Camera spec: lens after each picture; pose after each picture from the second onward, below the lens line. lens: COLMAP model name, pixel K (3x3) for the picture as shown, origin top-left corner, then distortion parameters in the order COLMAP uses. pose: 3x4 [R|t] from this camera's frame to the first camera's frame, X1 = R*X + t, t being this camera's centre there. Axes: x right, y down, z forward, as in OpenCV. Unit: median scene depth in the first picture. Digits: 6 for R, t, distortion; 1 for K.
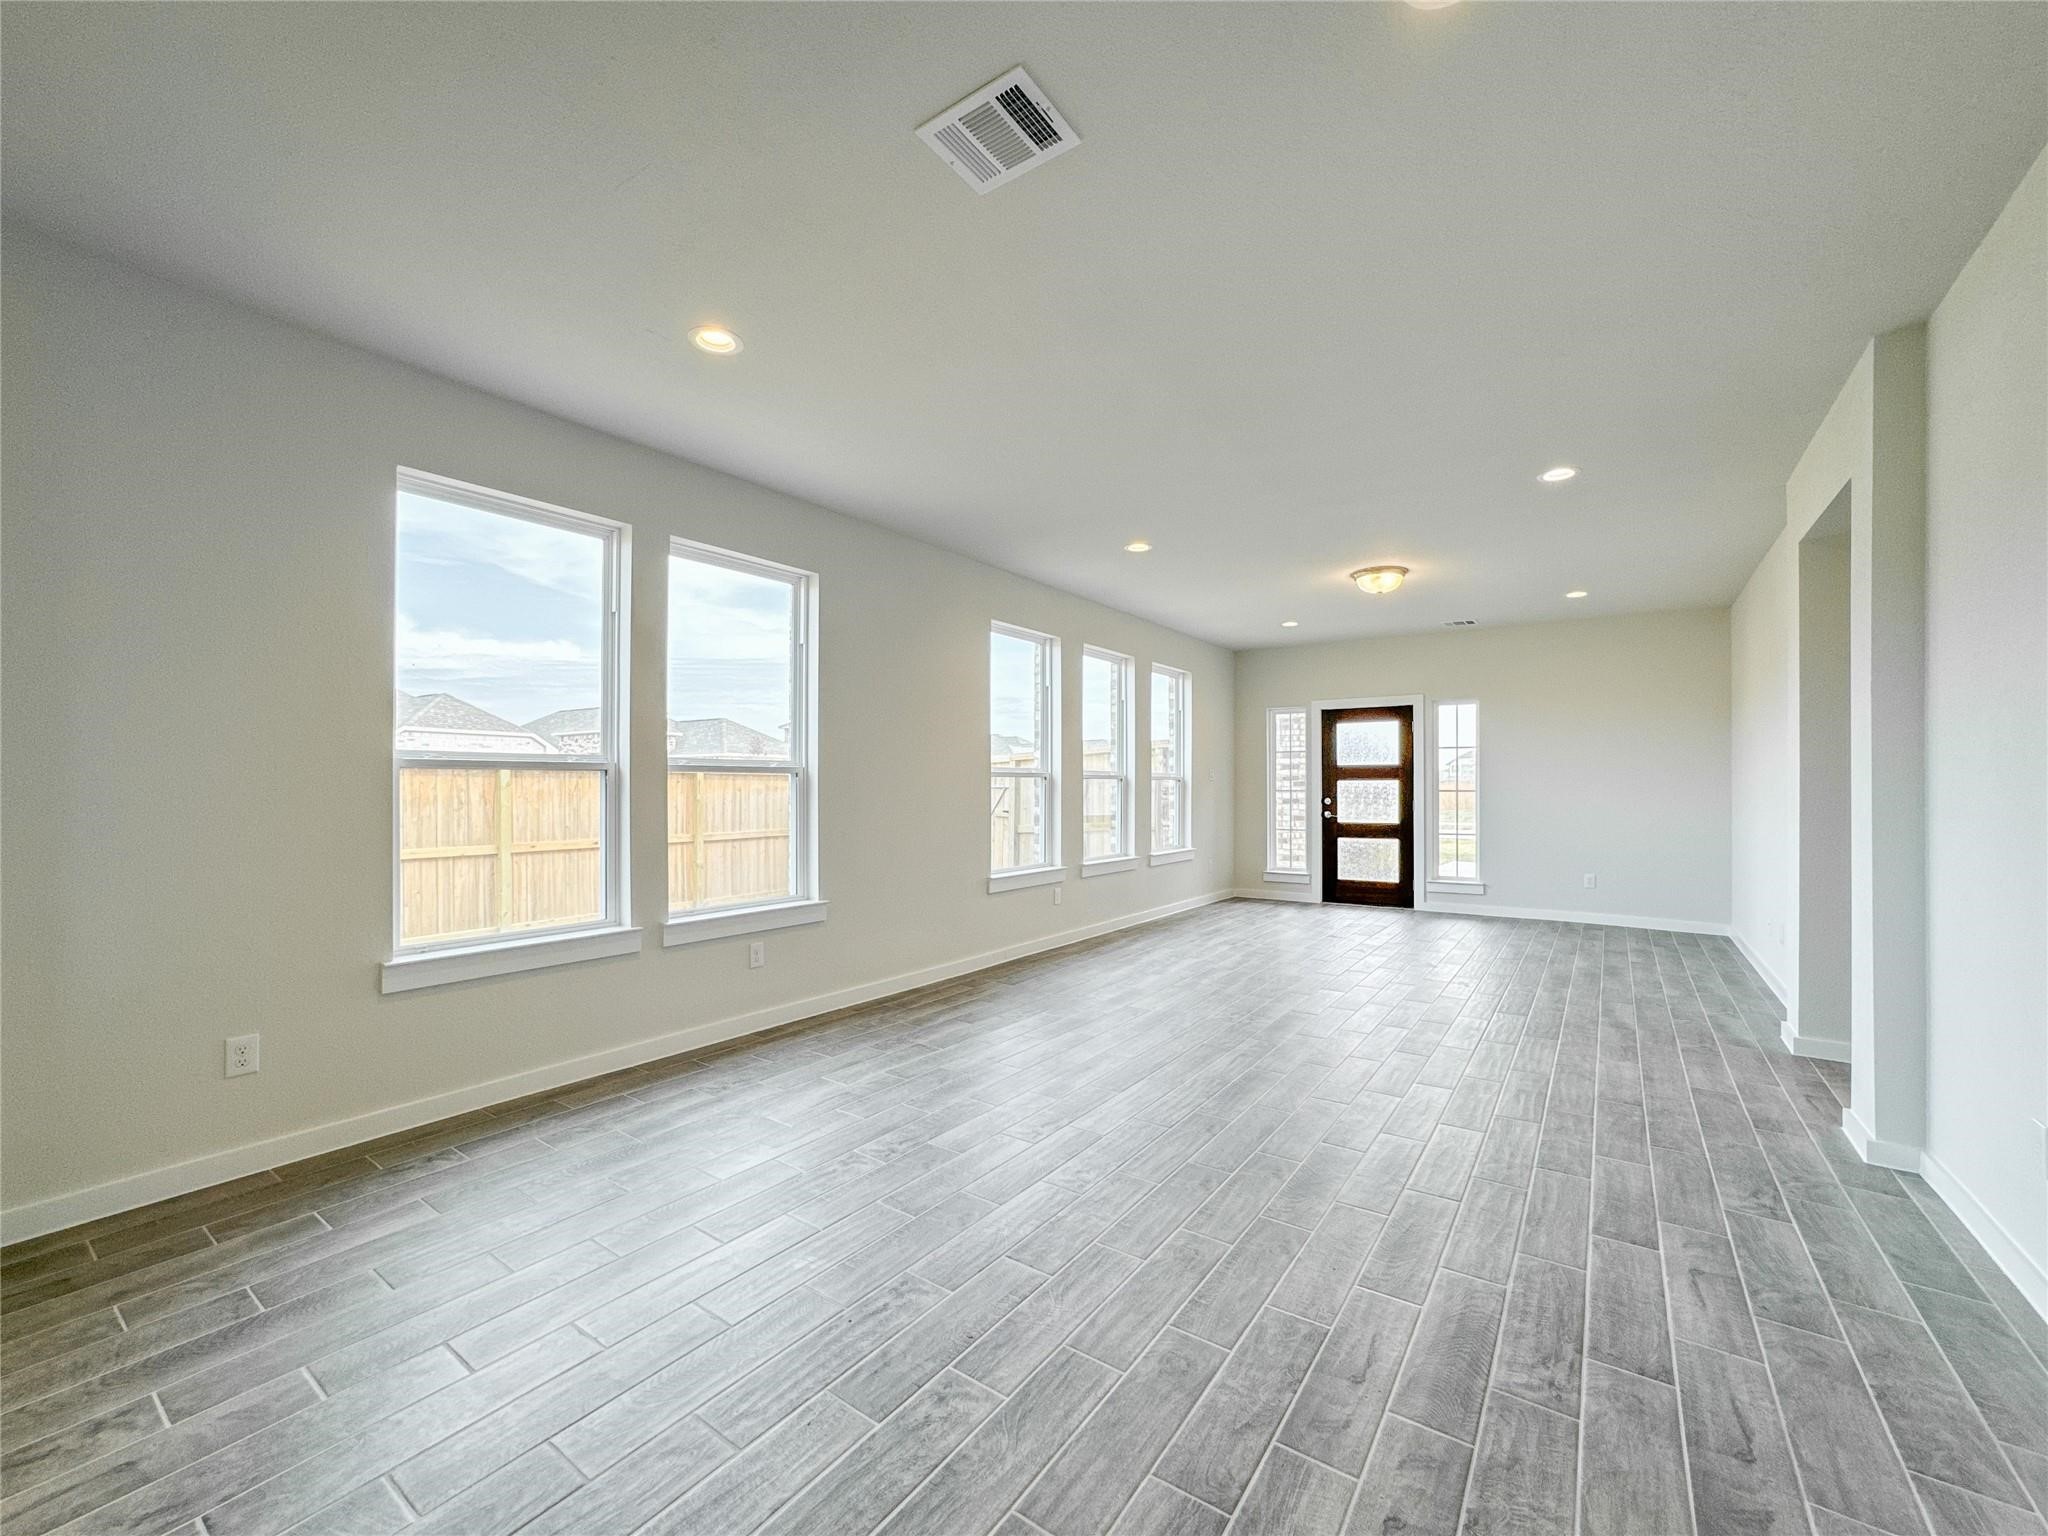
lens RADIAL K [[836.6, 0, 1024.0], [0, 836.6, 768.0], [0, 0, 1]] dist [0.000207, 0.000096]
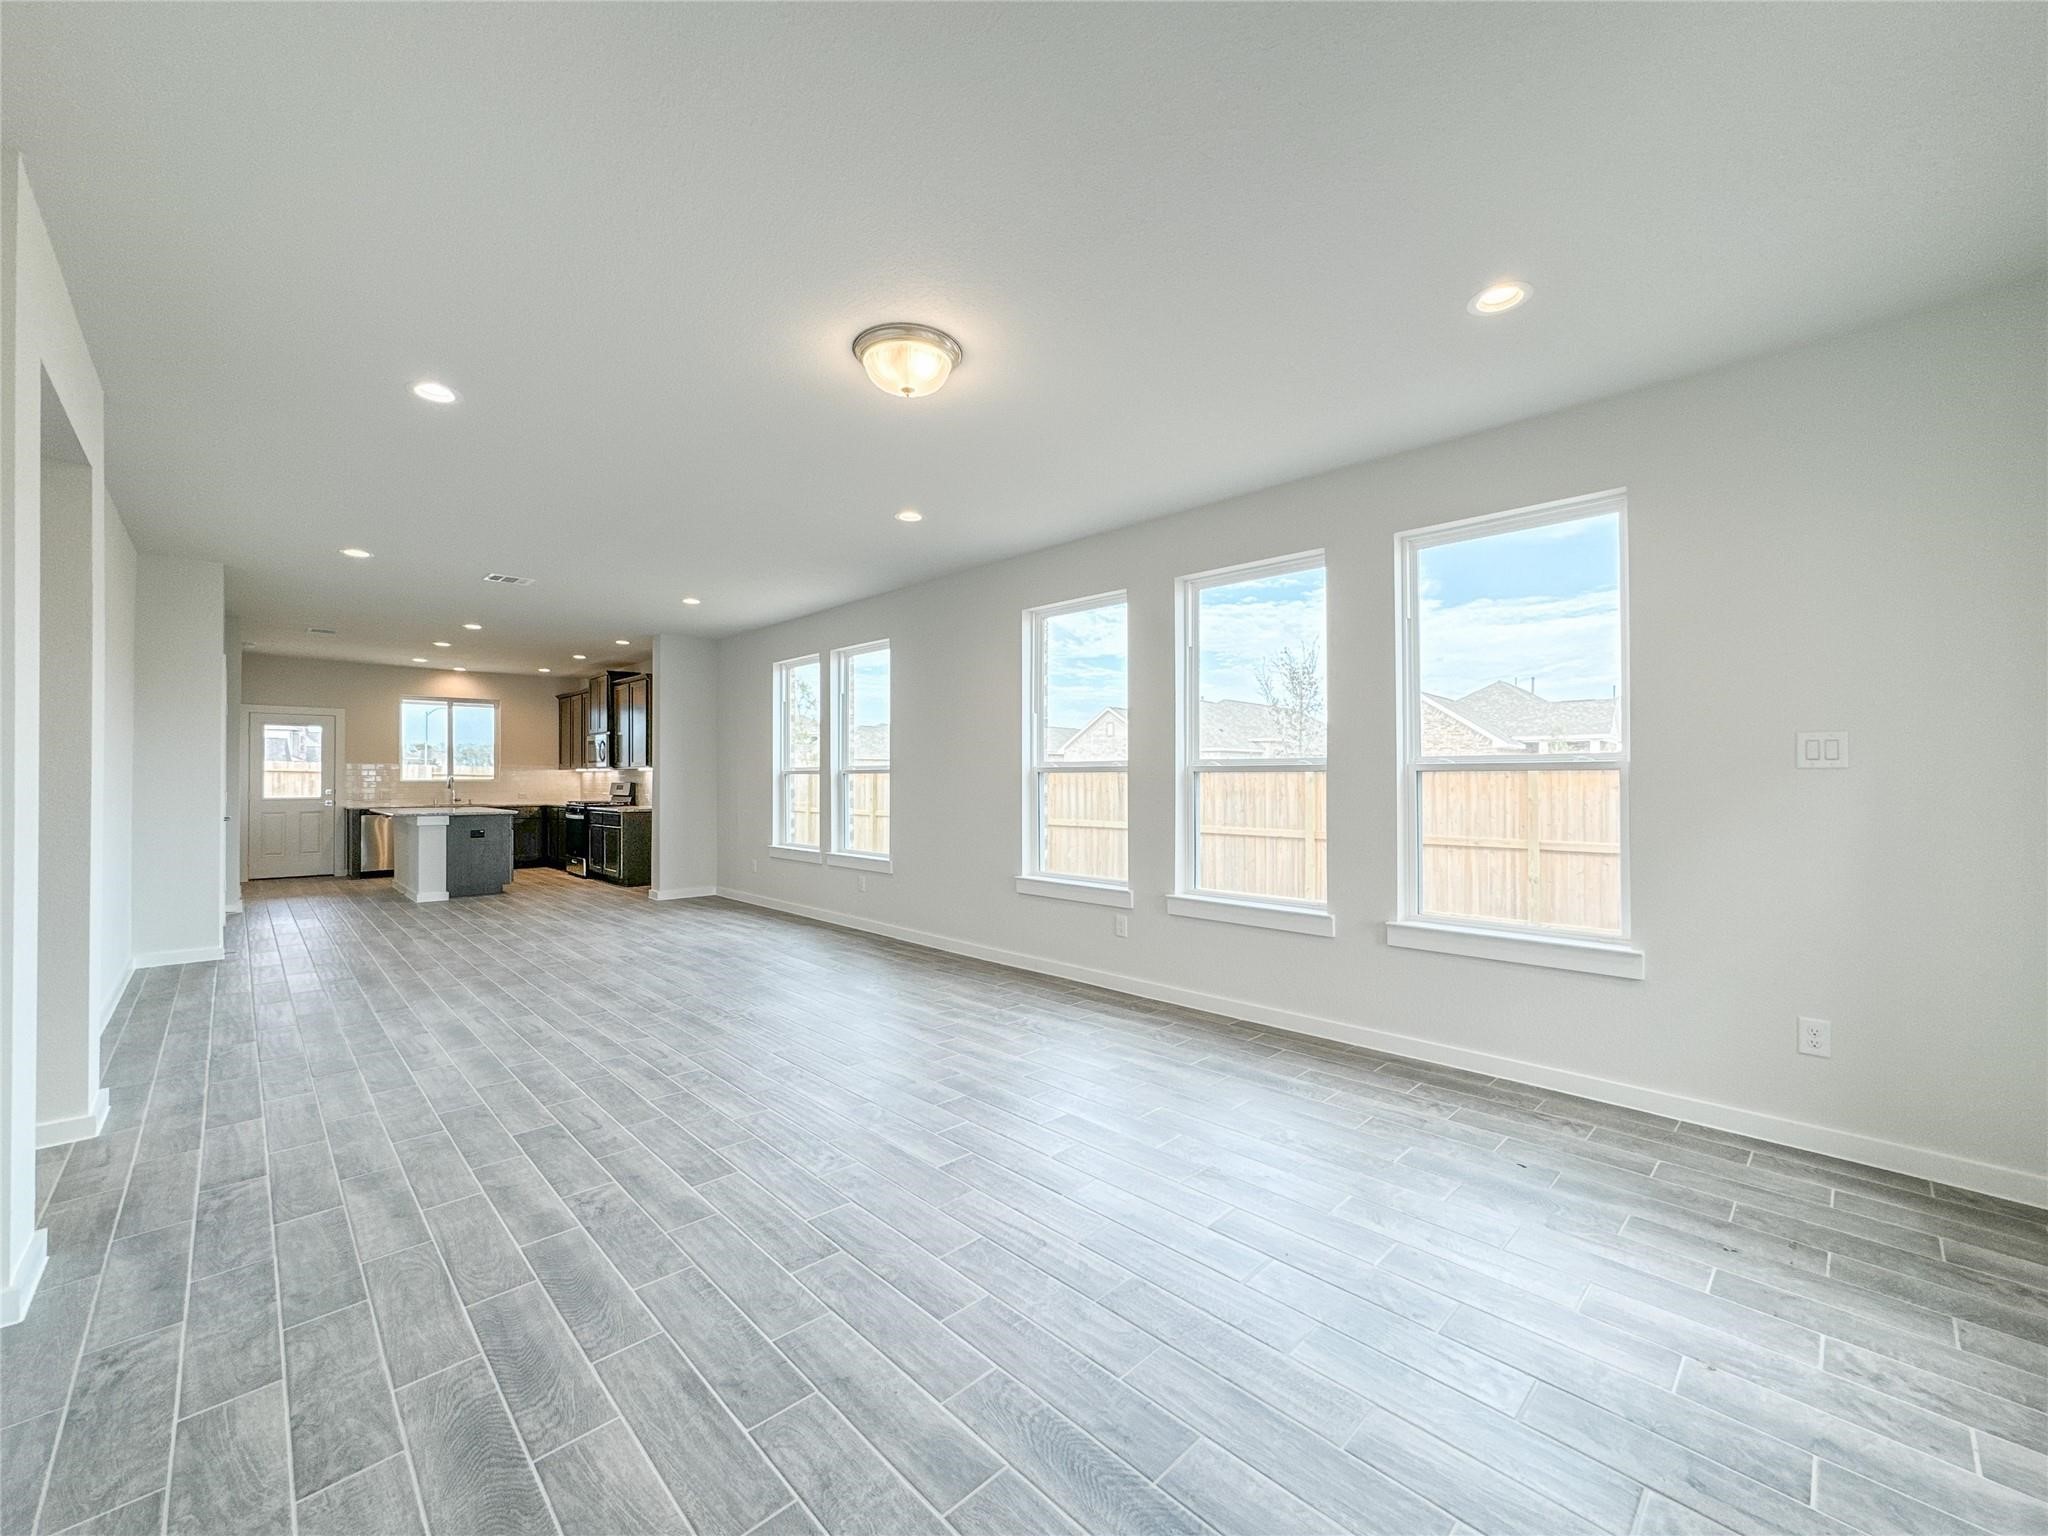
lens RADIAL K [[854.1, 0, 1061.2], [0, 854.1, 764.1], [0, 0, 1]] dist [-0.038491, 0.016443]
pose [[-0.179851, -0.018250, -0.983525, 0.594061], [0.022193, 0.999498, -0.022605, 0.014147], [0.983444, -0.025893, -0.179355, 0.781835]]
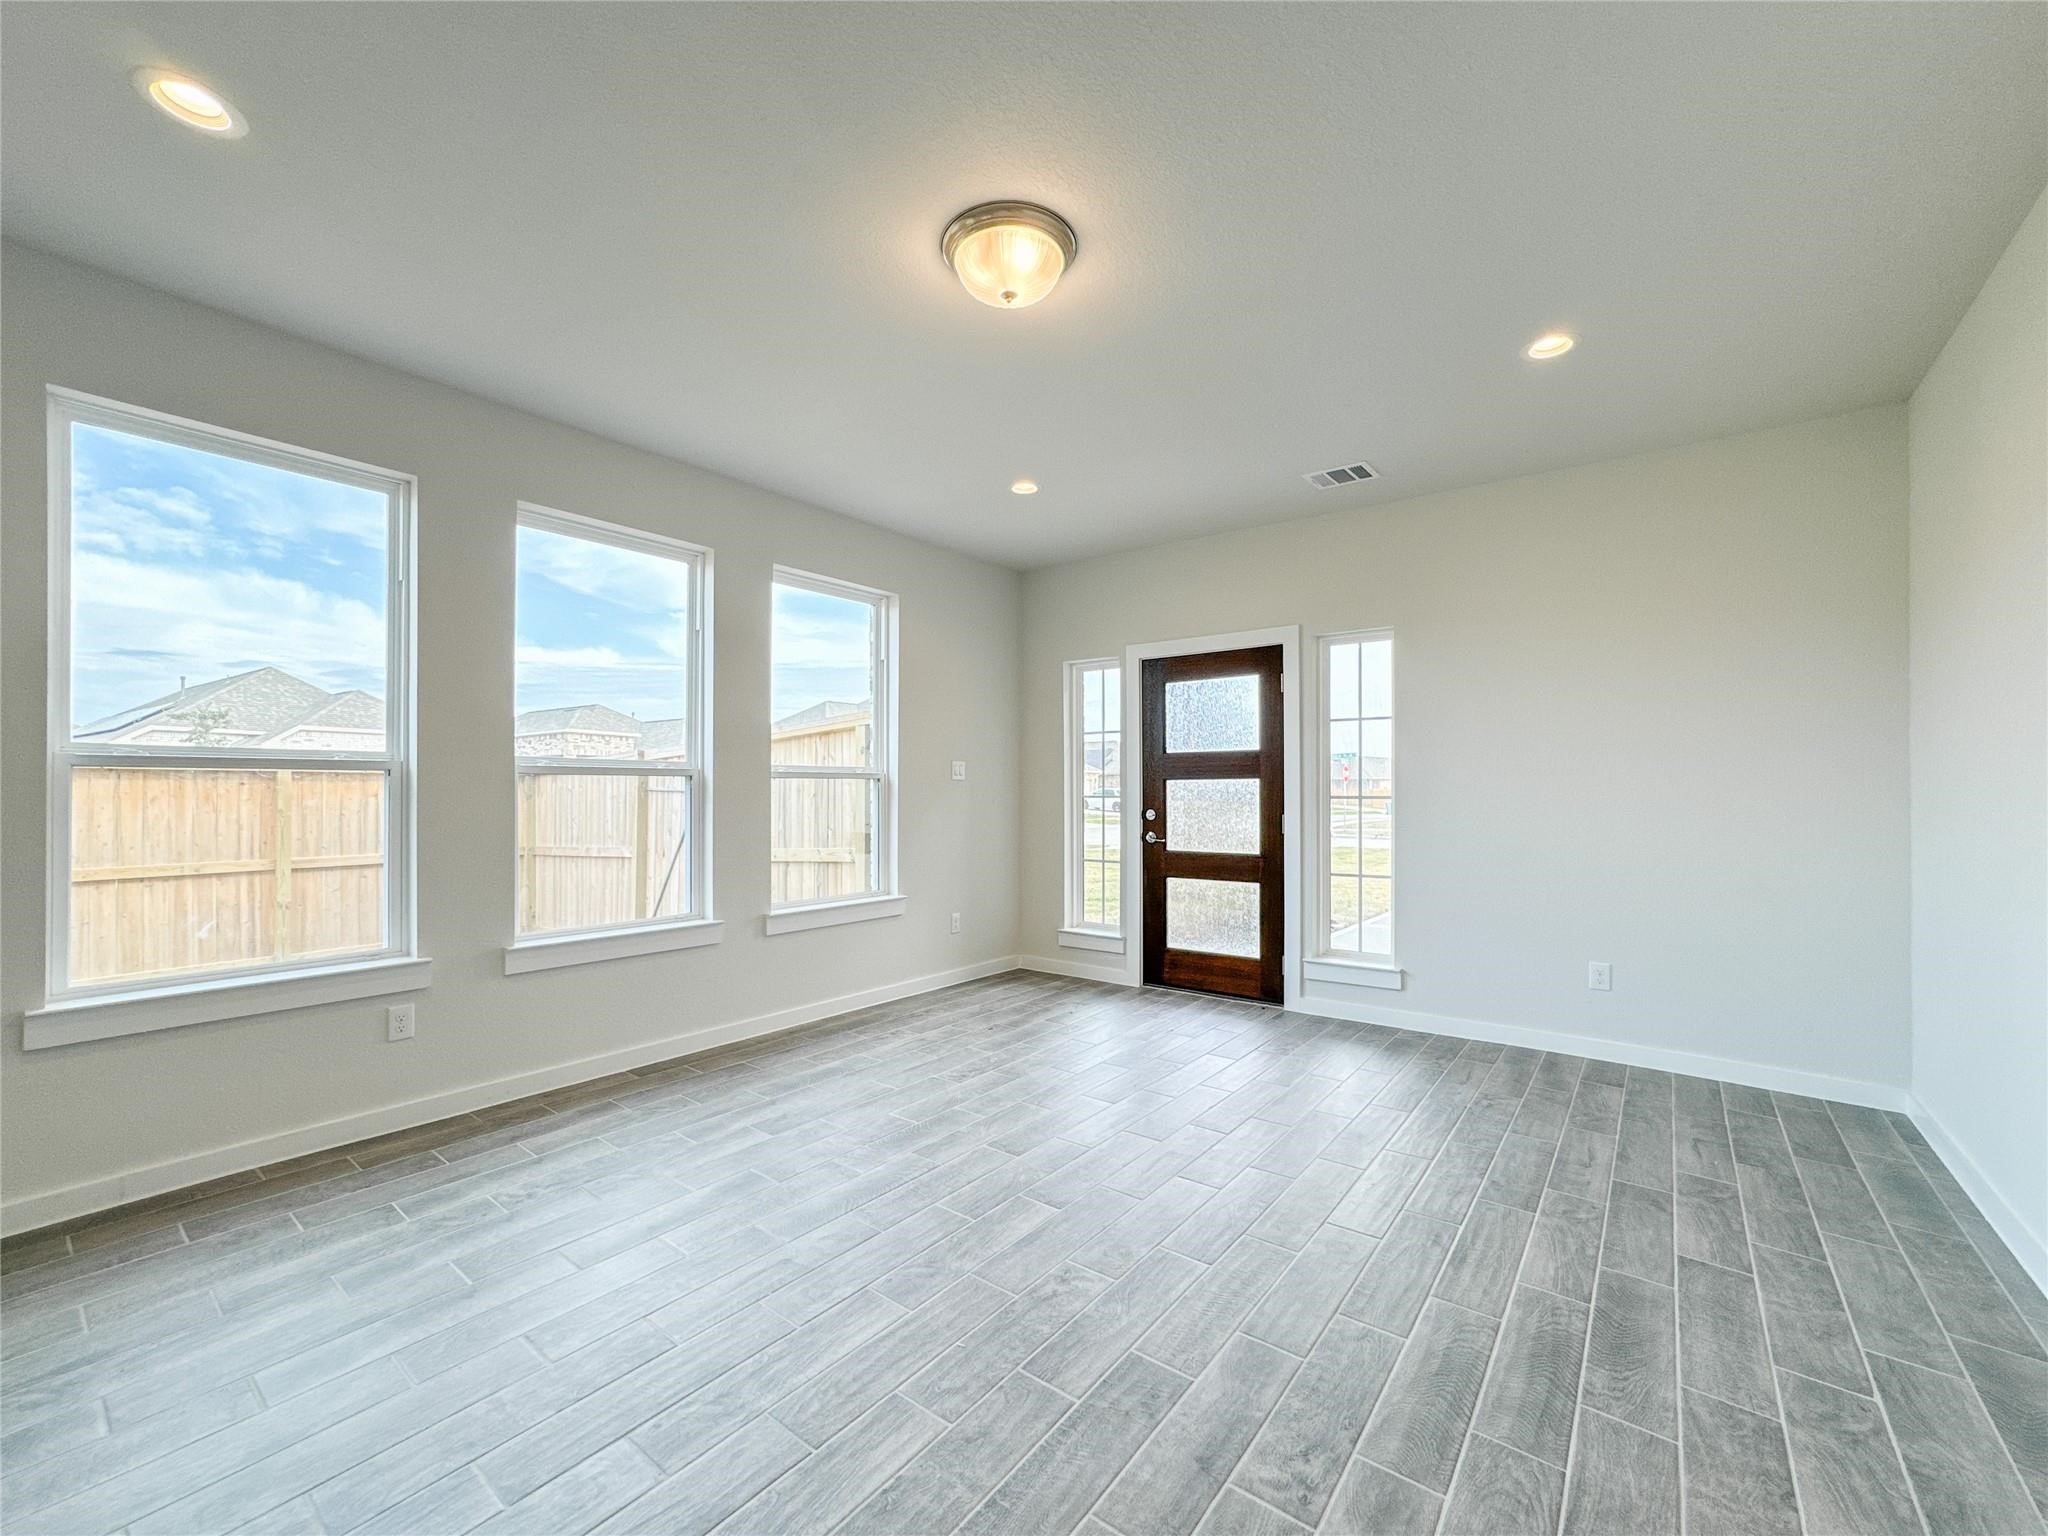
lens RADIAL K [[828.0, 0, 997.6], [0, 828.0, 767.4], [0, 0, 1]] dist [-0.036913, 0.013767]
pose [[0.996853, -0.003928, -0.079172, 0.302682], [0.003640, 0.999986, -0.003776, 0.008145], [0.079186, 0.003476, 0.996854, 0.413137]]
